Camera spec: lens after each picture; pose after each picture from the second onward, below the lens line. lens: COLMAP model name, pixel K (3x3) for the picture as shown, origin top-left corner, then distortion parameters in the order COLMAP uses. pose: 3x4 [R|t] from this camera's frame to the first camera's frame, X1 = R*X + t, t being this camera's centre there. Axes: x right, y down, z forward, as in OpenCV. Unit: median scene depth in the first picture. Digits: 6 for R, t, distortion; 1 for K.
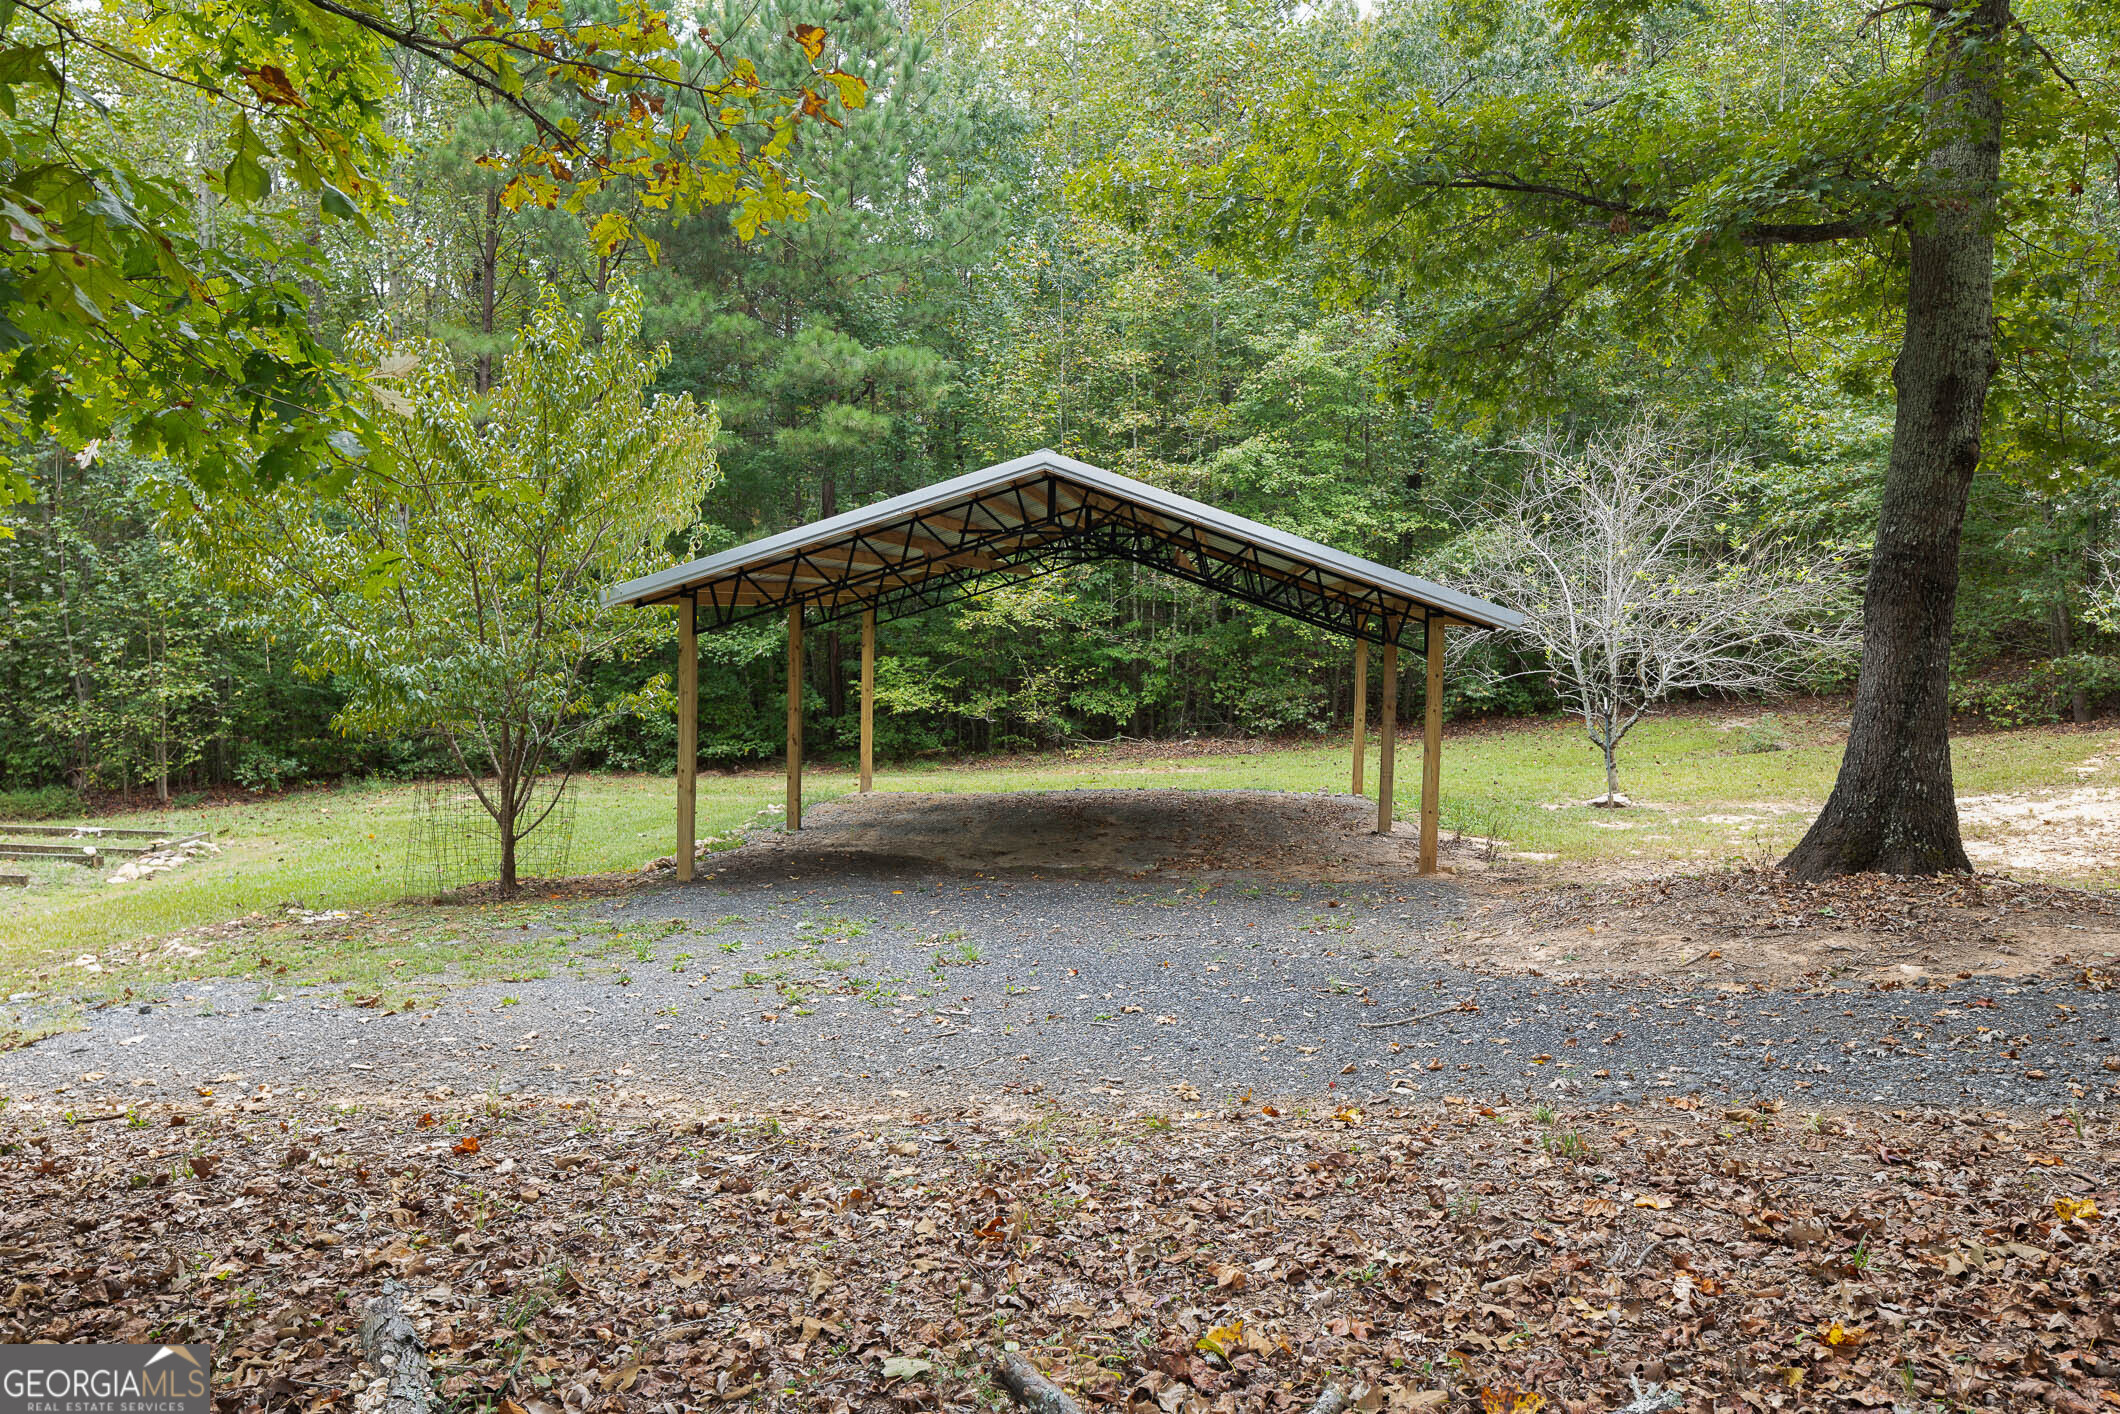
lens RADIAL K [[1397.6, 0, 1060.0], [0, 1397.6, 707.0], [0, 0, 1]] dist [-0.000837, -0.001996]
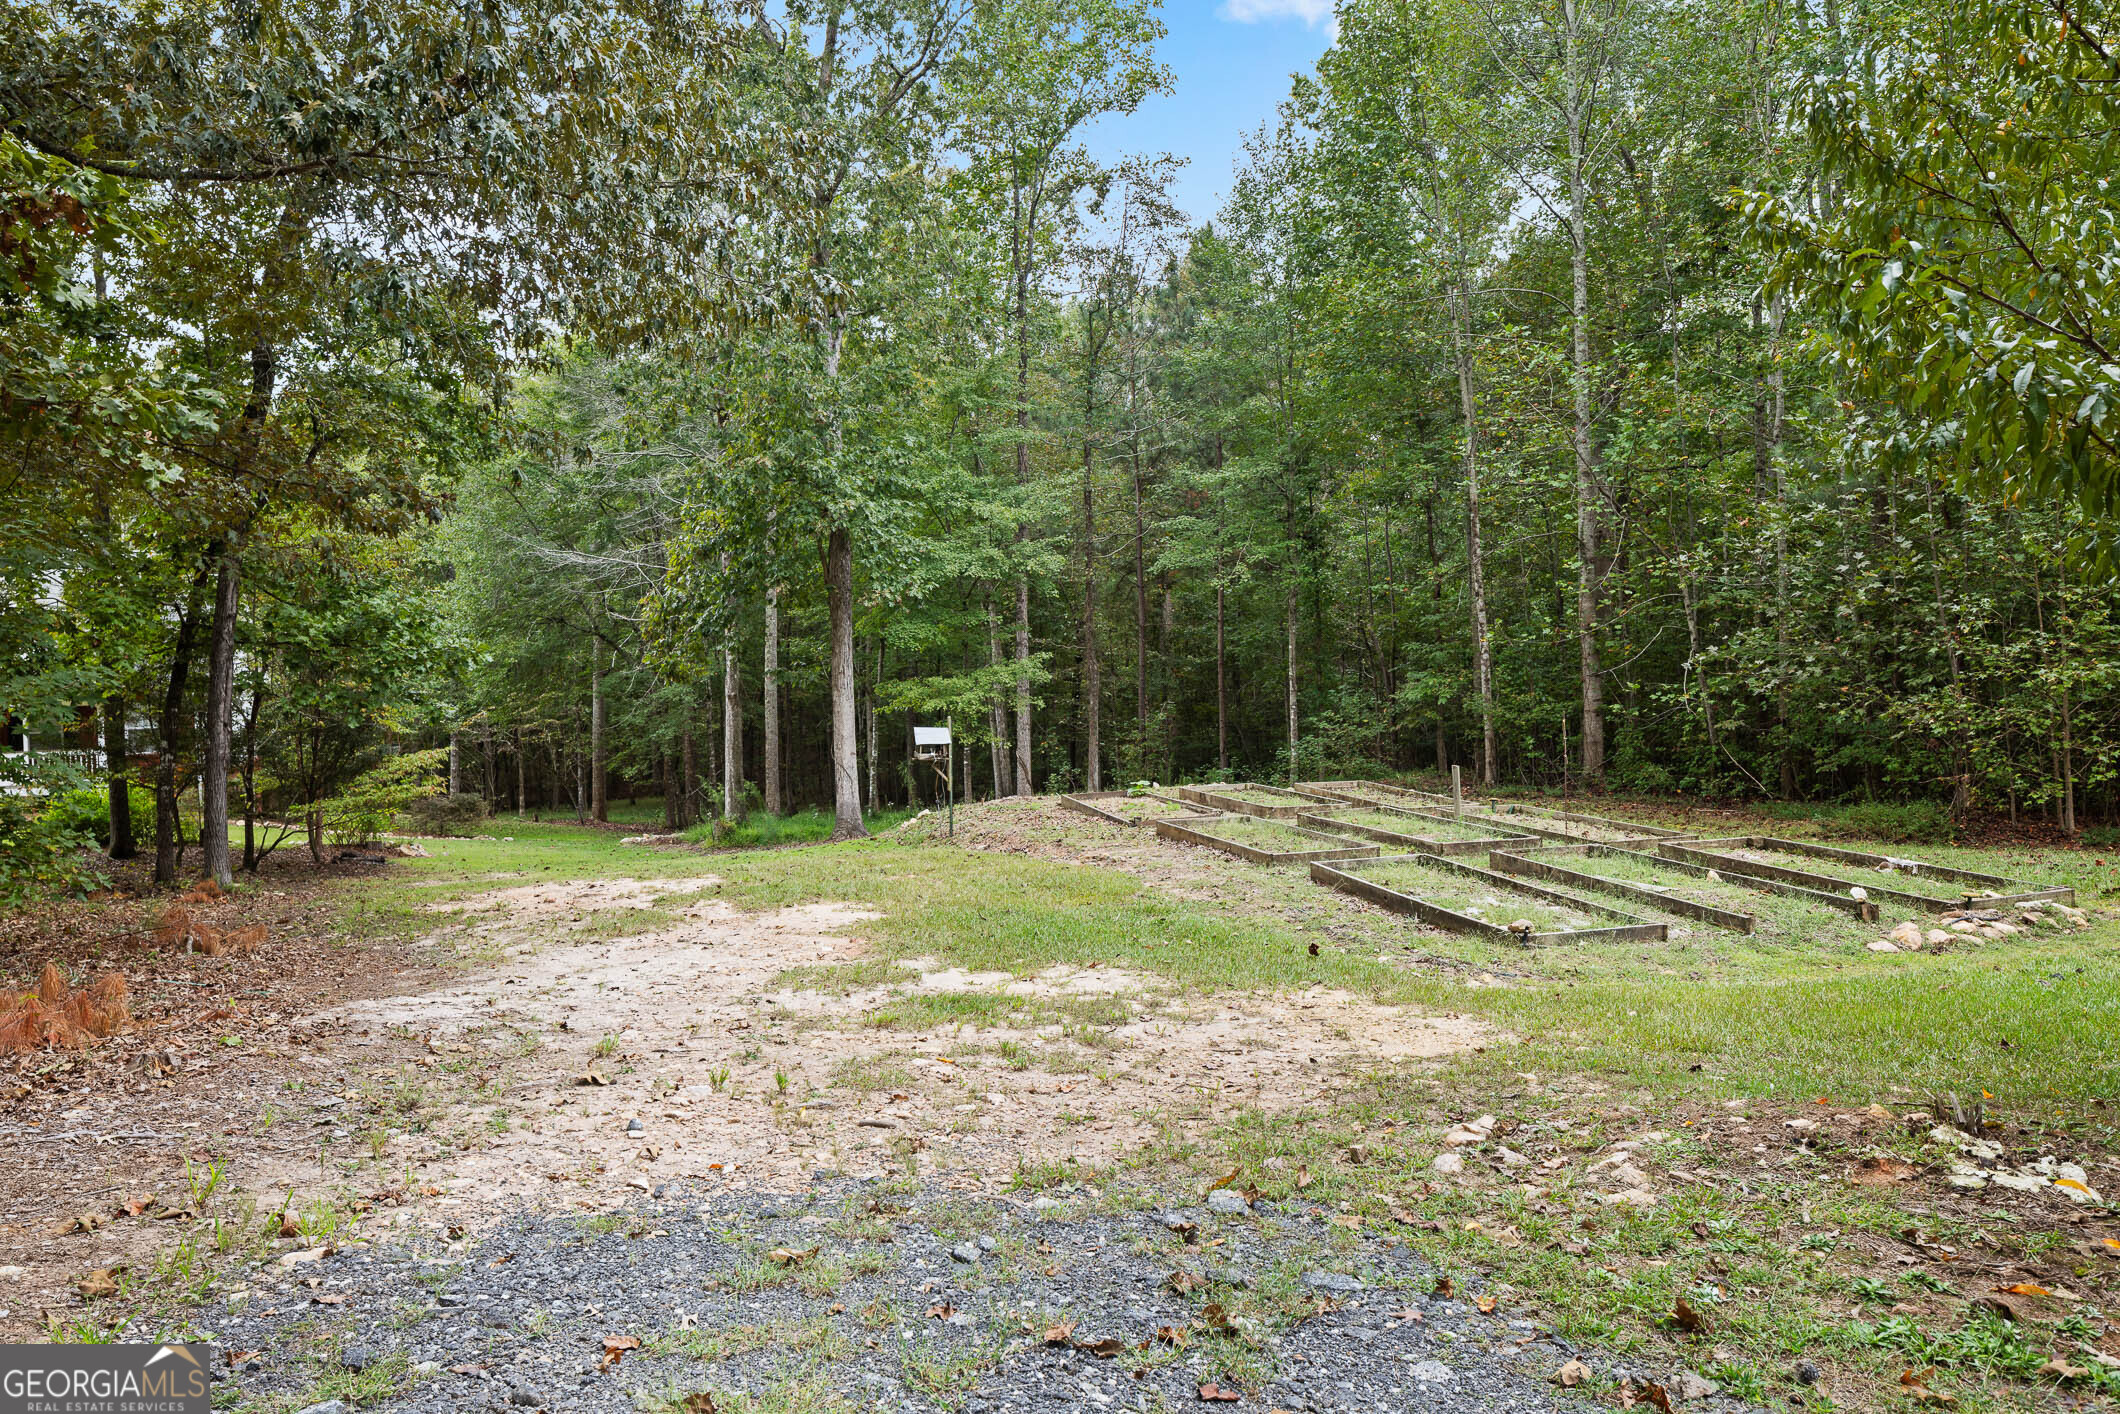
lens RADIAL K [[1397.6, 0, 1060.0], [0, 1397.6, 707.0], [0, 0, 1]] dist [-0.000837, -0.001996]
pose [[0.296434, 0.012629, -0.954970, -0.152146], [-0.030306, 0.999533, 0.003811, 0.020038], [0.954572, 0.027811, 0.296679, 0.389111]]
